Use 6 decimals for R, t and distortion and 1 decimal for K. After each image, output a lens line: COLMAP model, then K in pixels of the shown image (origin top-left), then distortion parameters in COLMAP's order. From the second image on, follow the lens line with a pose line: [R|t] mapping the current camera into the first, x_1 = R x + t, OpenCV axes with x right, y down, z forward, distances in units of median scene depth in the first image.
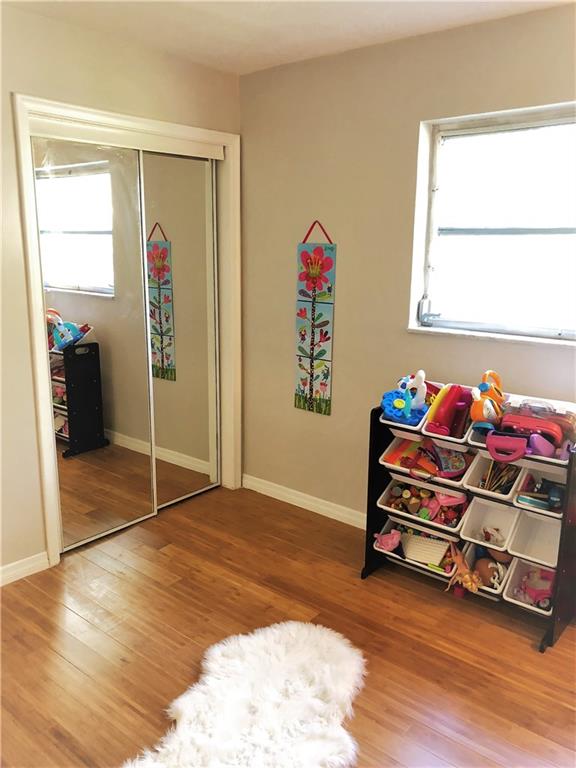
lens RADIAL K [[644.3, 0, 286.6], [0, 644.3, 380.9], [0, 0, 1]] dist [0.043509, -0.072667]
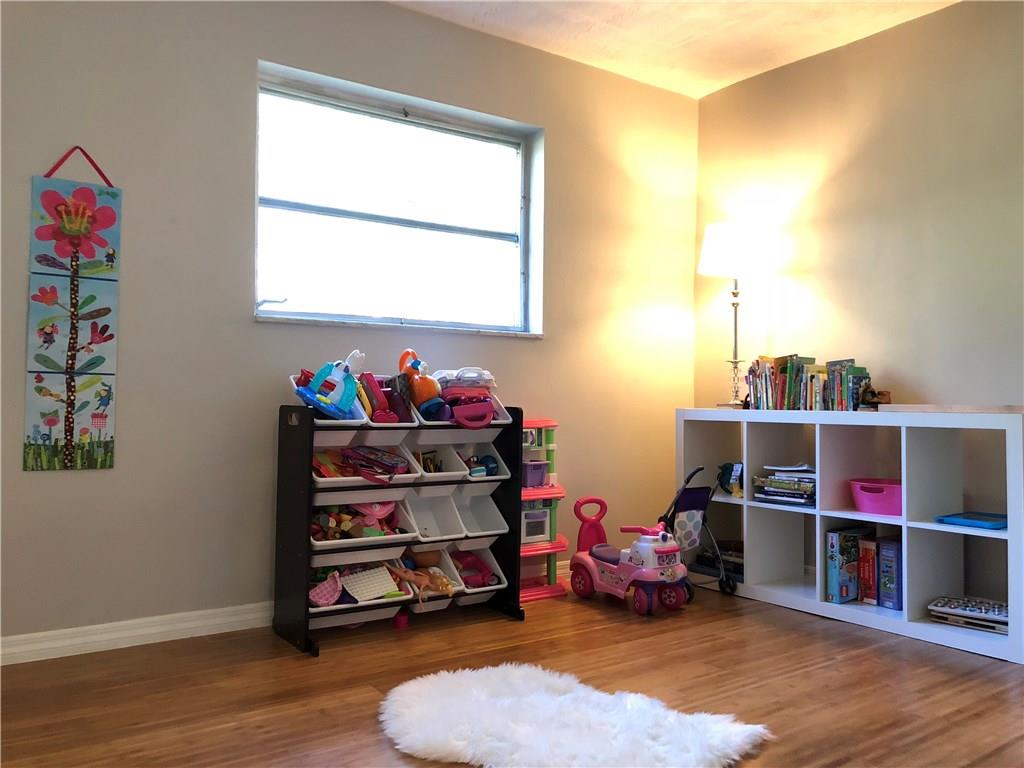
lens RADIAL K [[859.1, 0, 512.1], [0, 859.1, 387.7], [0, 0, 1]] dist [0.043509, -0.072667]
pose [[0.220334, 0.030147, 0.974958, -0.635986], [0.215841, 0.973238, -0.078873, 0.125037], [-0.951244, 0.227815, 0.207931, 0.474273]]
